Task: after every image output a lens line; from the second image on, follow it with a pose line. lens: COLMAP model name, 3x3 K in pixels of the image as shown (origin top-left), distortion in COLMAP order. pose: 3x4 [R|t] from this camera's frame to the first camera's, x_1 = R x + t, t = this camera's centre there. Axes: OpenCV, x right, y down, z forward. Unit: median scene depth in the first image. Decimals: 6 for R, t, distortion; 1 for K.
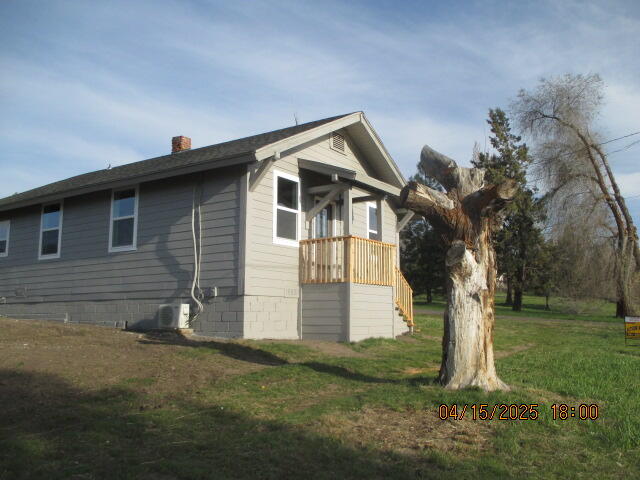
lens RADIAL K [[556.9, 0, 322.3], [0, 556.9, 242.2], [0, 0, 1]] dist [-0.069964, 0.020925]
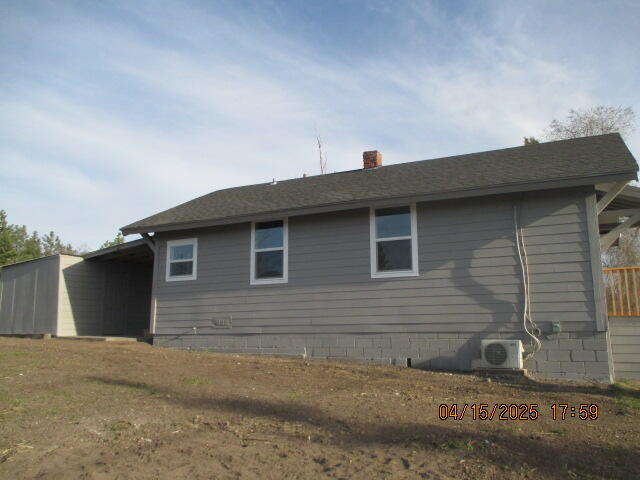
lens RADIAL K [[516.3, 0, 314.4], [0, 516.3, 239.3], [0, 0, 1]] dist [-0.003968, 0.003844]
pose [[0.994625, 0.017025, 0.102130, -0.537590], [-0.013189, 0.999186, -0.038119, -0.010180], [-0.102696, 0.036567, 0.994040, 0.182033]]
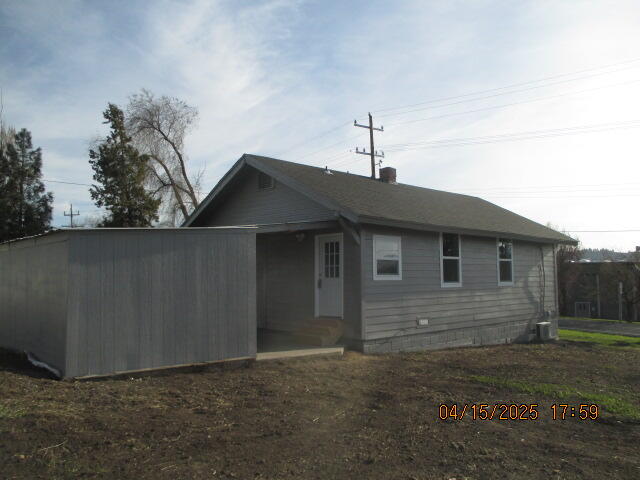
lens RADIAL K [[516.3, 0, 317.5], [0, 516.3, 239.3], [0, 0, 1]] dist [-0.003968, 0.003844]
pose [[0.265838, 0.076565, 0.960972, -1.569058], [-0.130491, 0.990524, -0.042821, 0.016967], [-0.955145, -0.114015, 0.273310, 1.034110]]
